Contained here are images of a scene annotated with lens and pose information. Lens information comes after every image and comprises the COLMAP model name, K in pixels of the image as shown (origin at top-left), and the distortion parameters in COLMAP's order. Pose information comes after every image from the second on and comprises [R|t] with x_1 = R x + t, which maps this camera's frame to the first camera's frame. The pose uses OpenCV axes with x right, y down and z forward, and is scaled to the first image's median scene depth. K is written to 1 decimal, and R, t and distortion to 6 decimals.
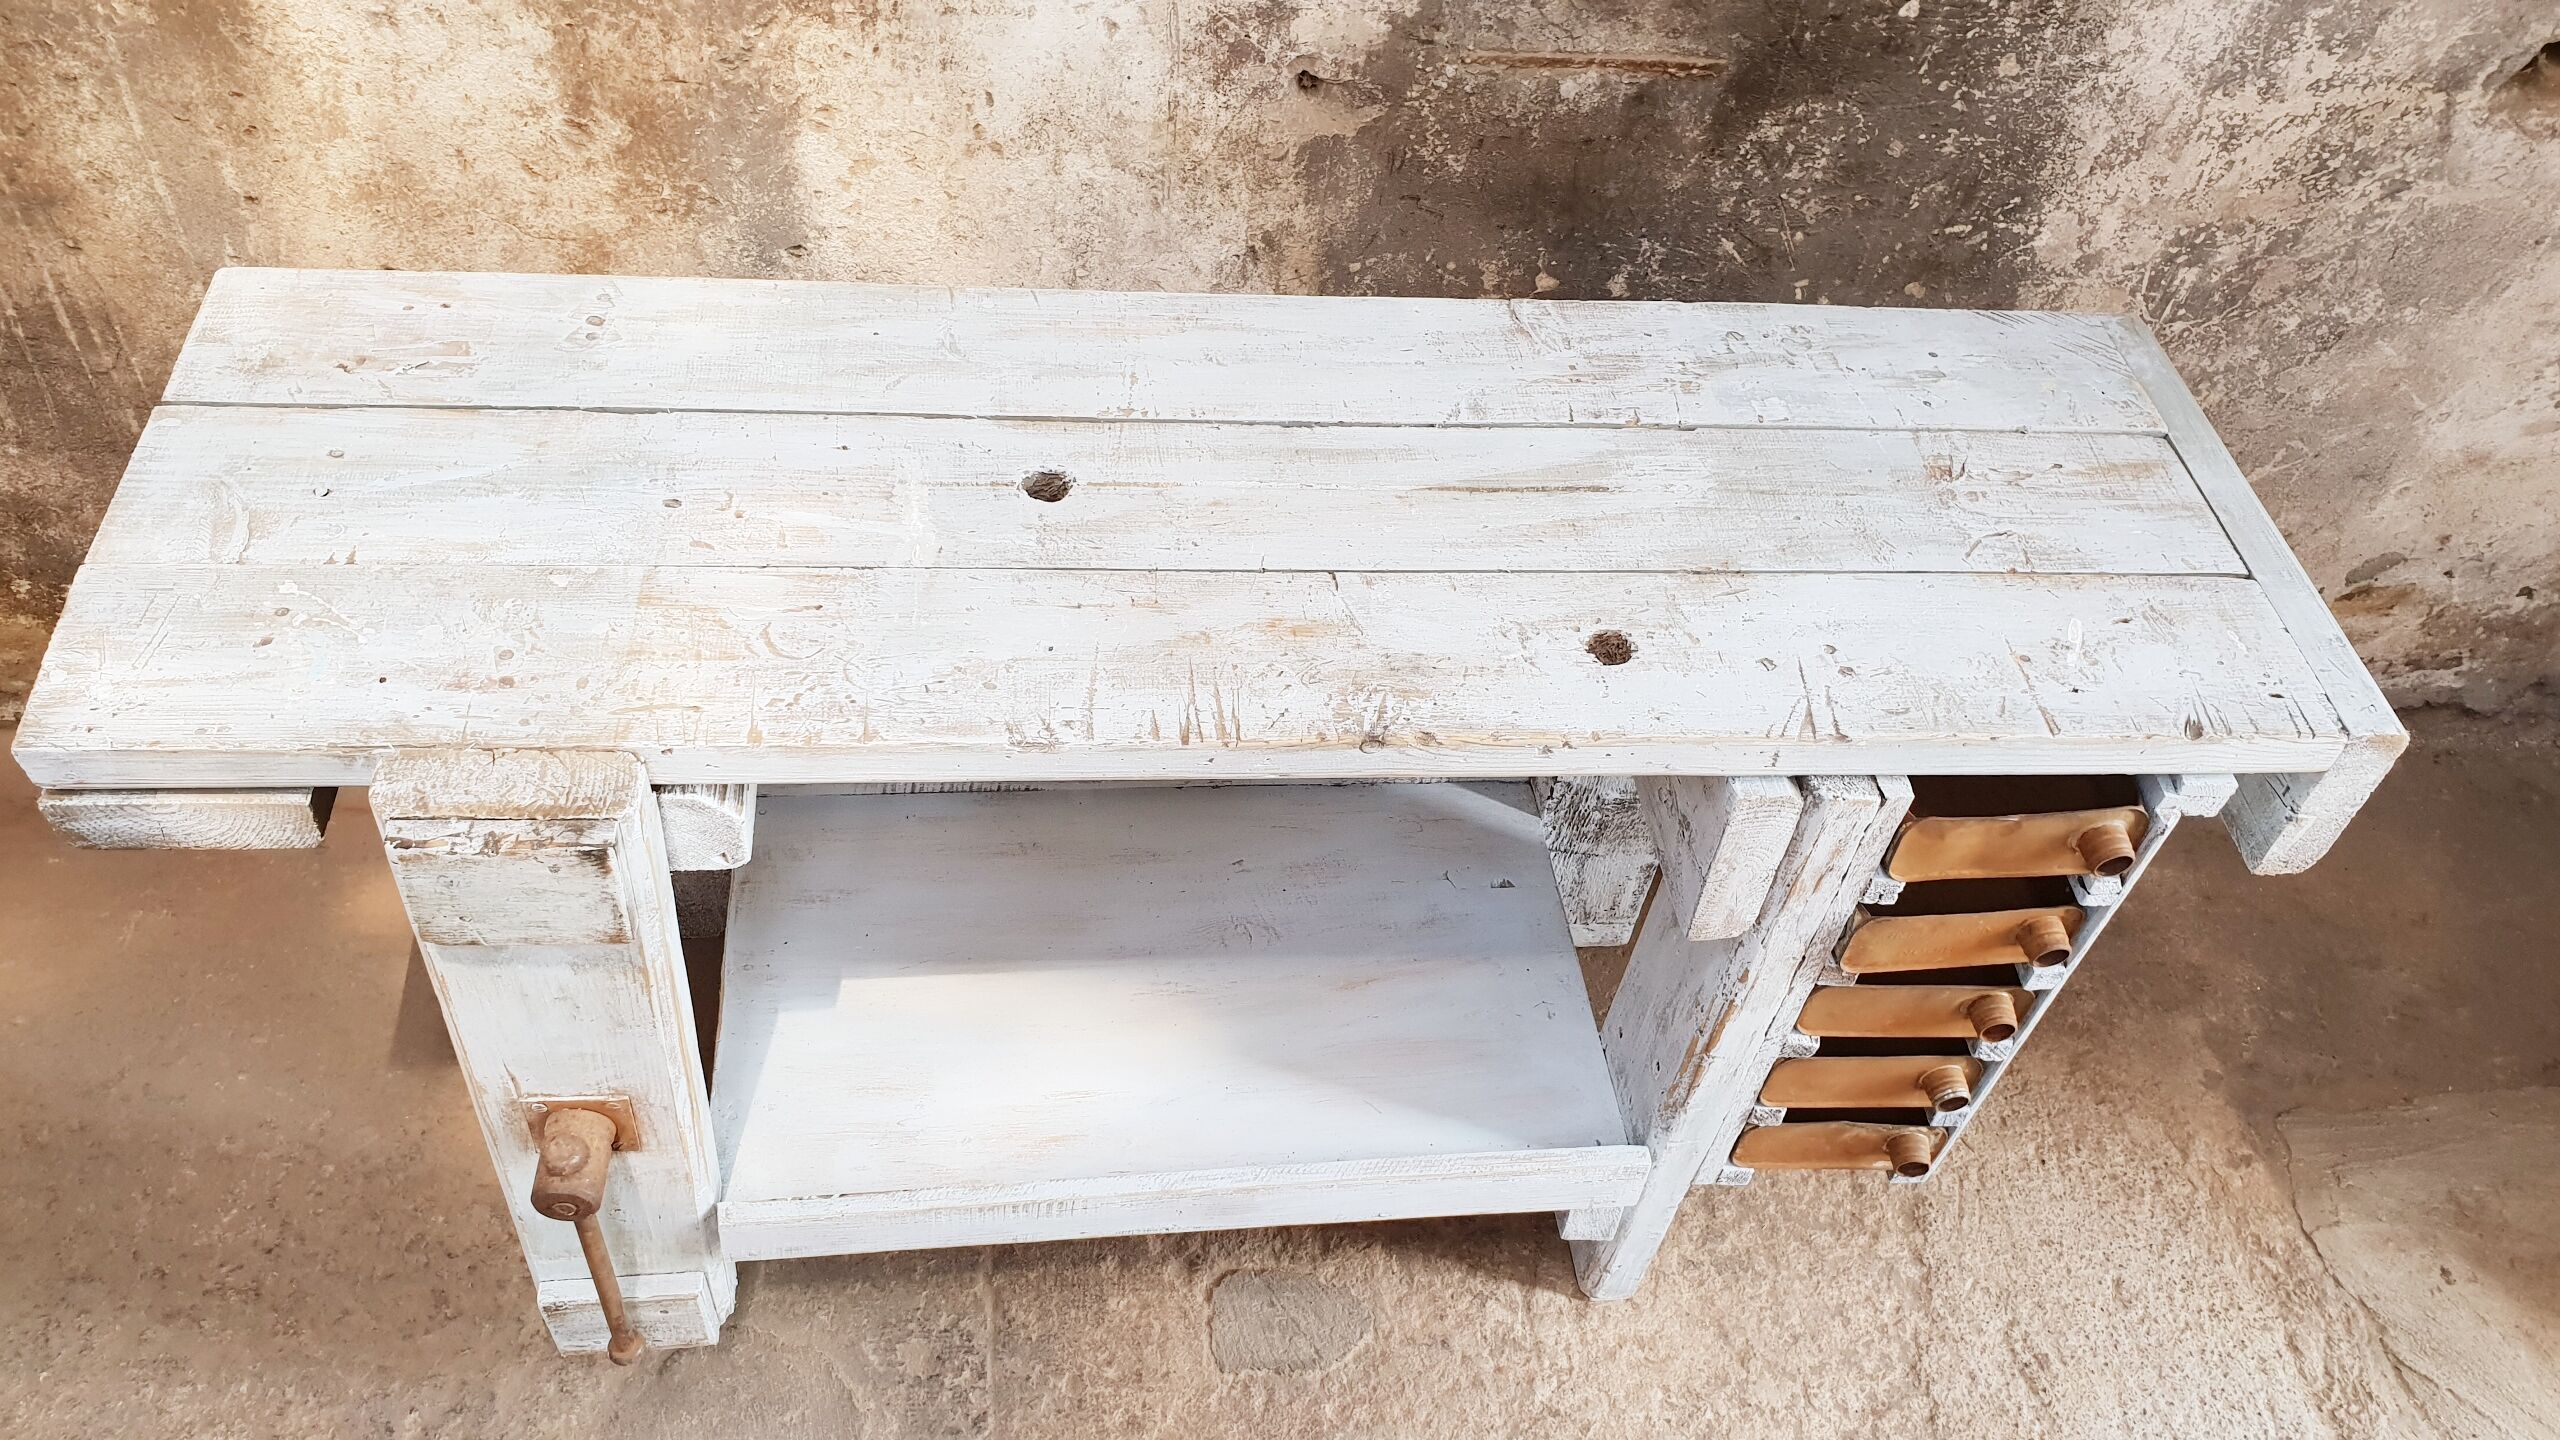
lens RADIAL K [[2006.8, 0, 1257.8], [0, 2006.8, 693.7], [0, 0, 1]] dist [-0.019382, 0.066910]
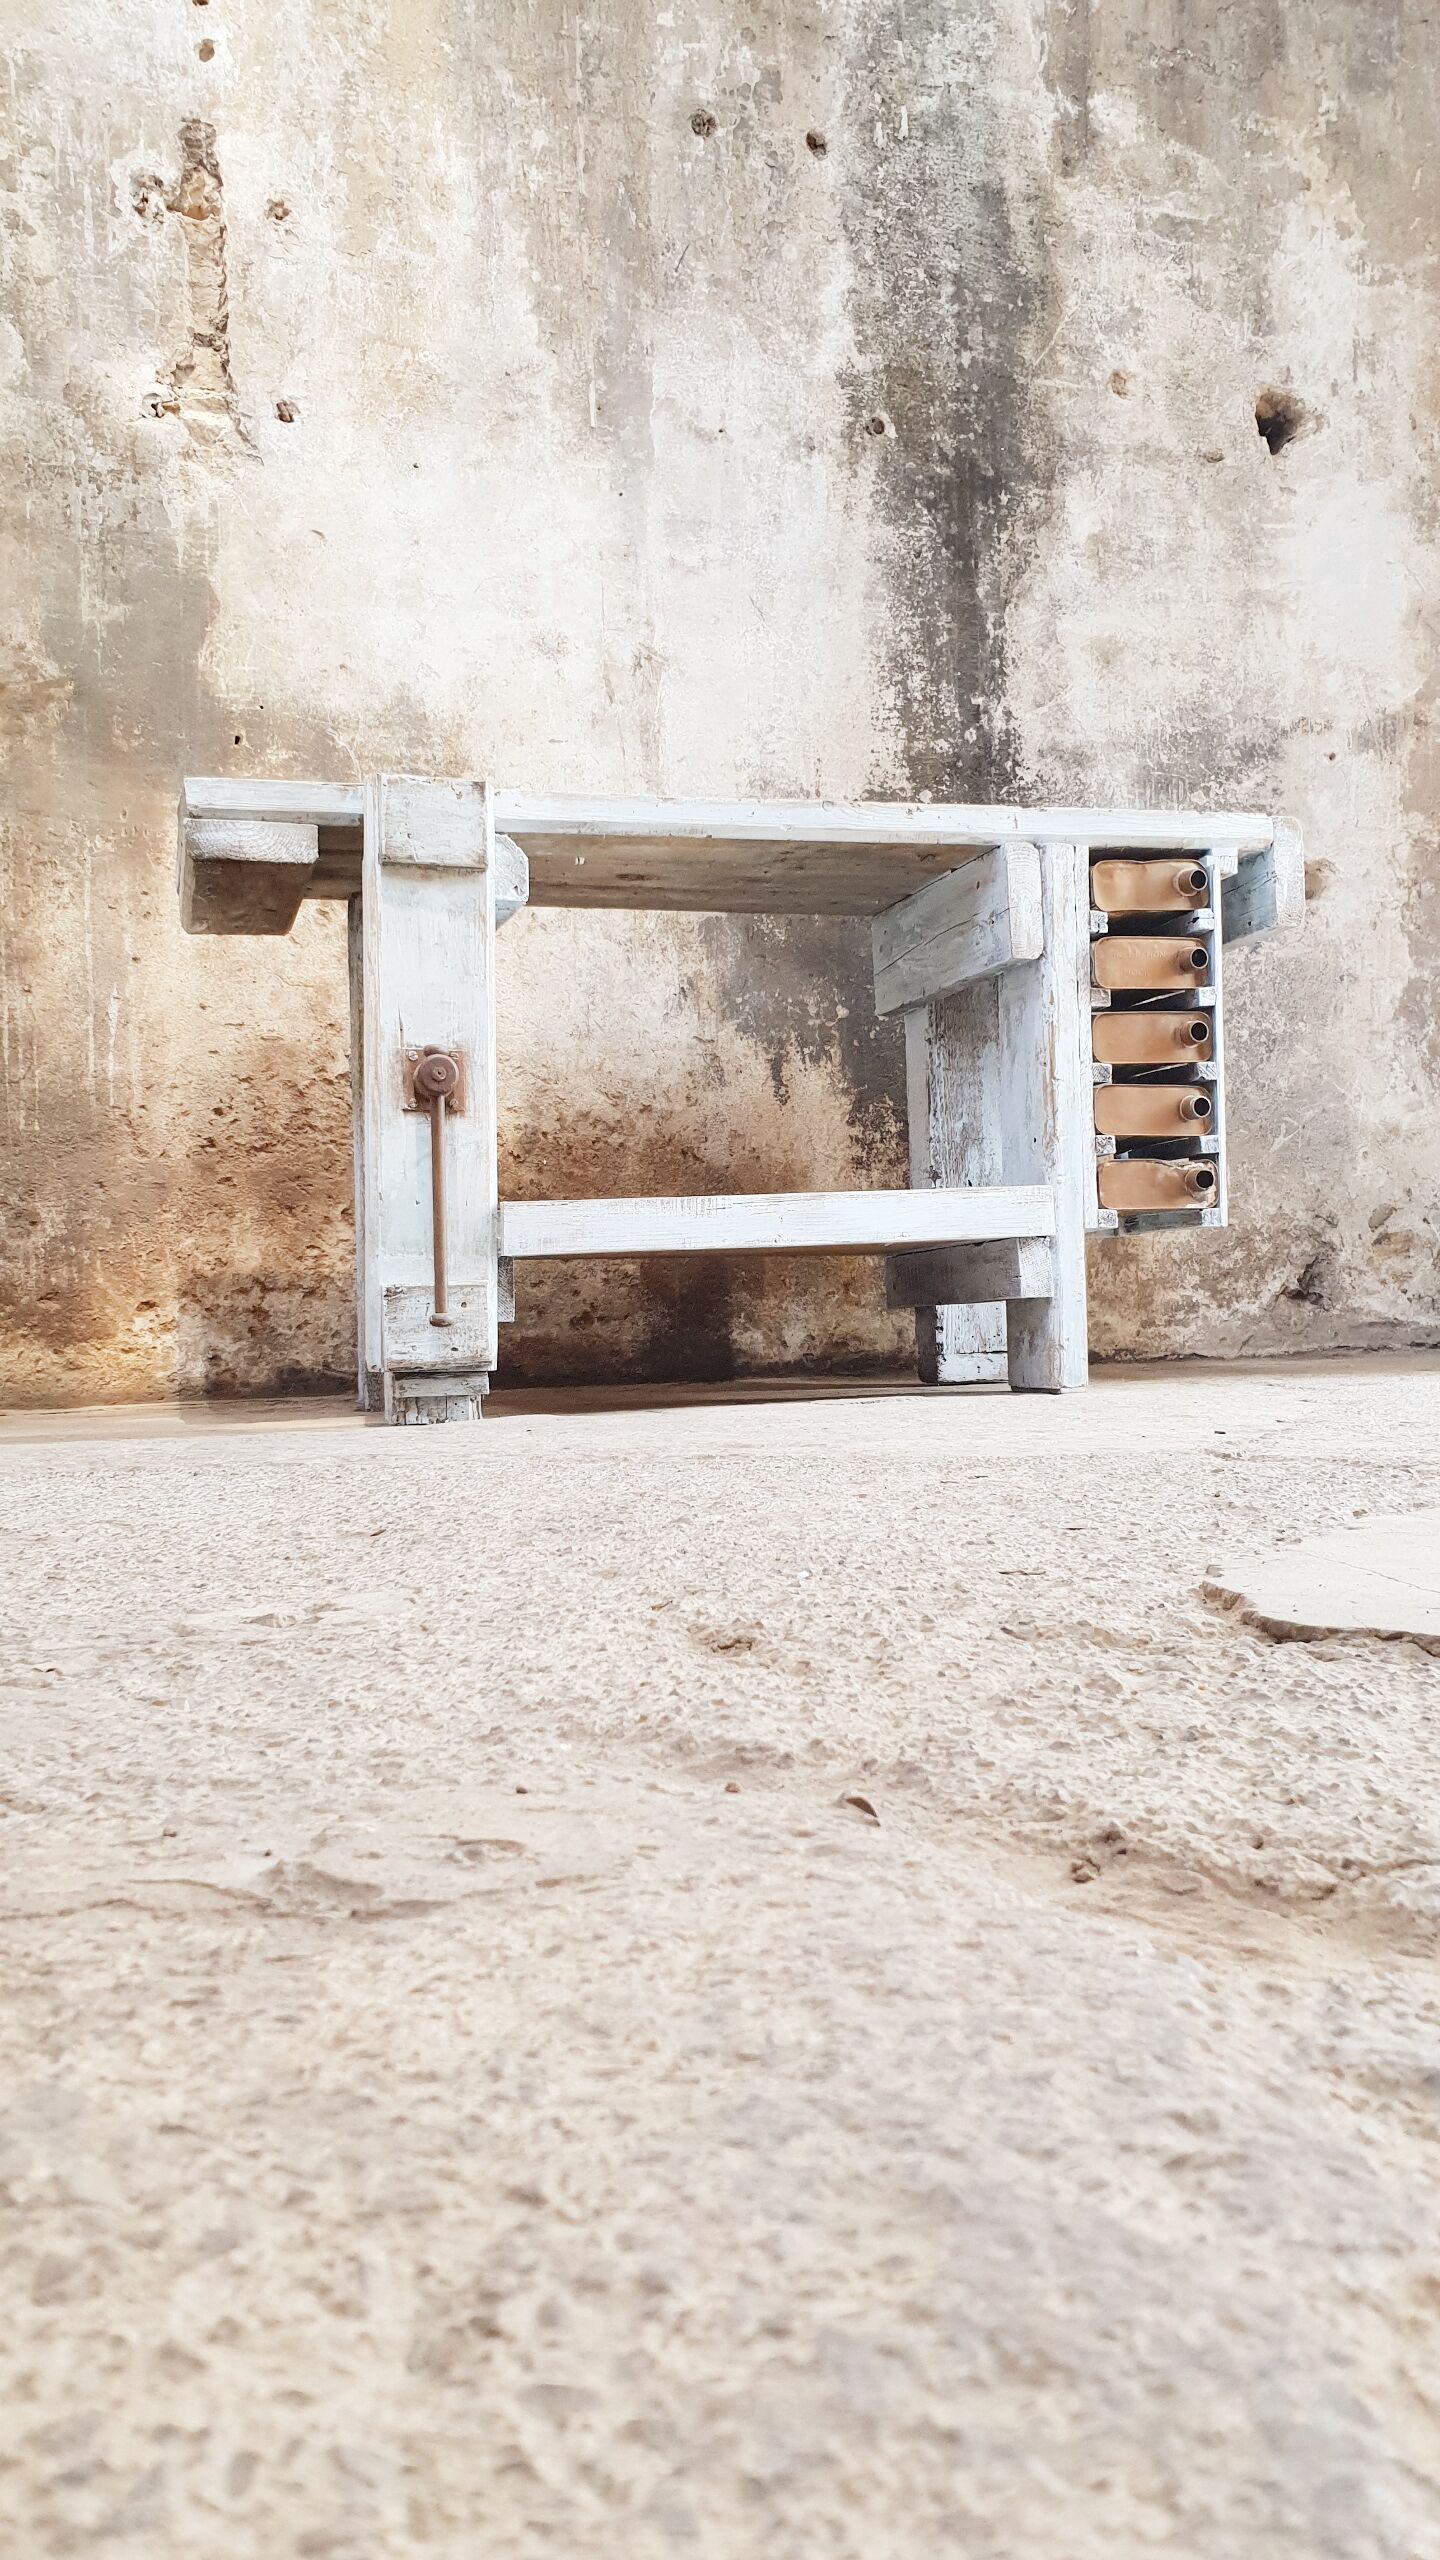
lens RADIAL K [[1980.1, 0, 732.2], [0, 1980.1, 1281.6], [0, 0, 1]] dist [0.043084, -0.073608]
pose [[0.971617, -0.113154, 0.207743, -0.363863], [0.229961, 0.657780, -0.717247, 1.260849], [-0.055490, 0.744662, 0.665131, 0.006537]]
